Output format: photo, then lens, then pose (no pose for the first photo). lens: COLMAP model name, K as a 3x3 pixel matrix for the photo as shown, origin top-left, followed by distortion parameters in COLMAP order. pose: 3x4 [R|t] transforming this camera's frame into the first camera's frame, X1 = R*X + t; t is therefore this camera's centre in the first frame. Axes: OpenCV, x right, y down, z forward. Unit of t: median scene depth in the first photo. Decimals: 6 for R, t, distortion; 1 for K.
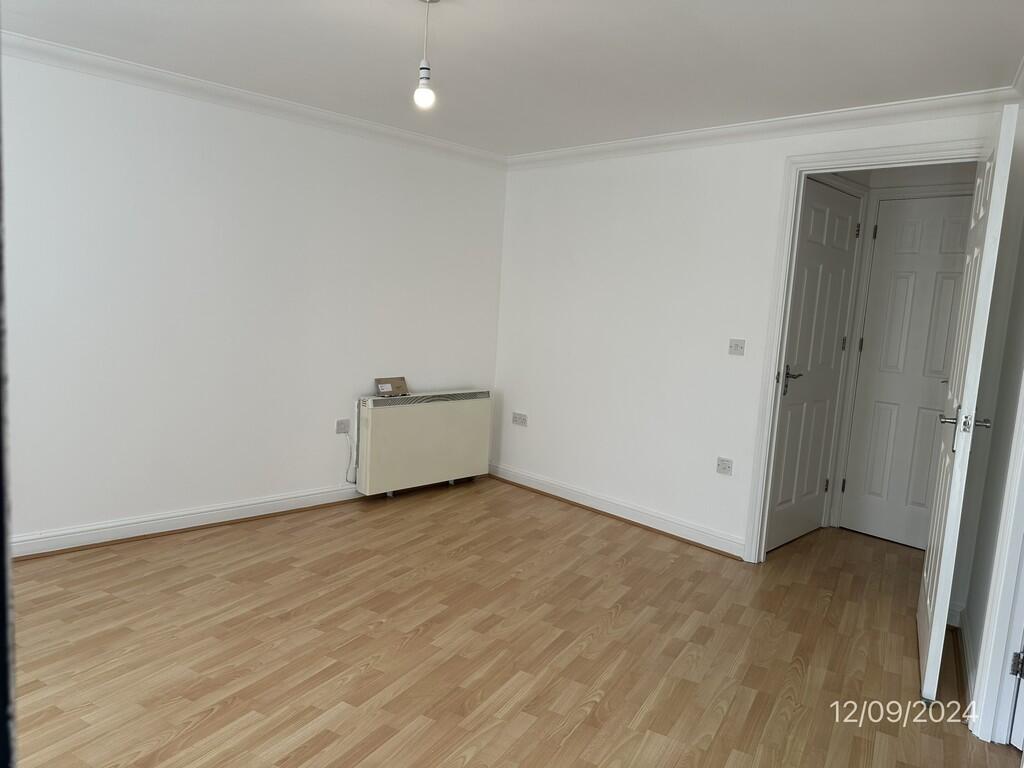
lens RADIAL K [[704.2, 0, 512.0], [0, 704.2, 384.0], [0, 0, 1]] dist [0.000218, -0.000535]
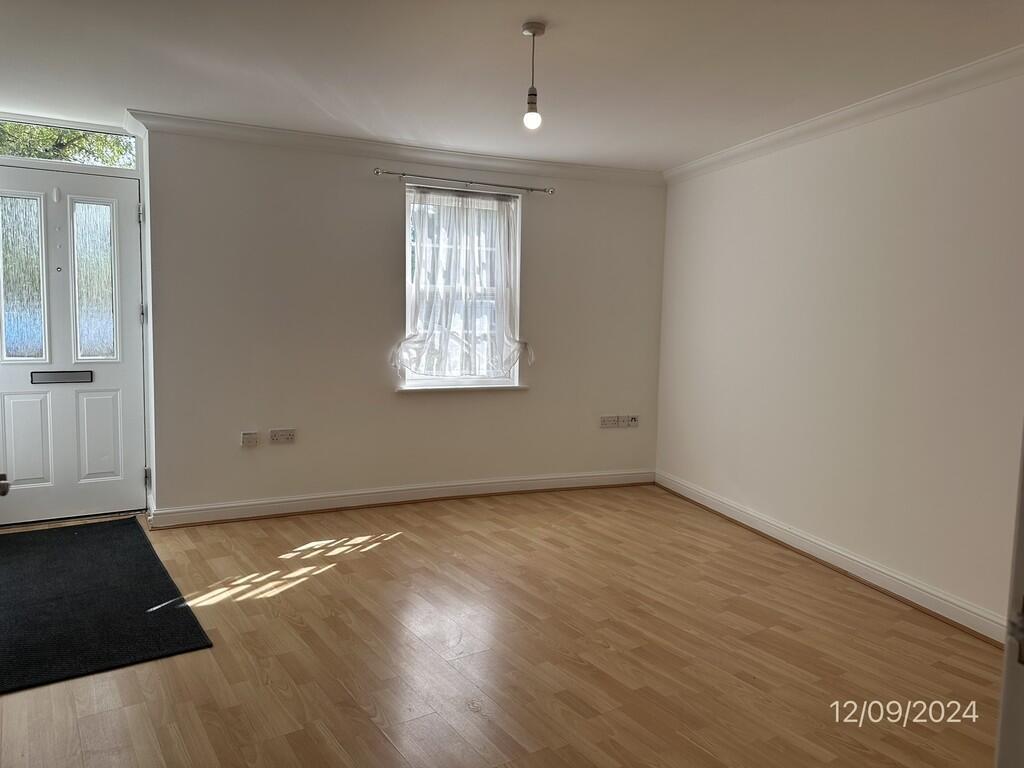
lens RADIAL K [[704.2, 0, 512.0], [0, 704.2, 384.0], [0, 0, 1]] dist [0.000218, -0.000535]
pose [[-0.448676, 0.012131, -0.893612, 0.684981], [-0.152980, 0.984107, 0.090170, -0.073006], [0.880504, 0.177161, -0.439689, 1.189306]]
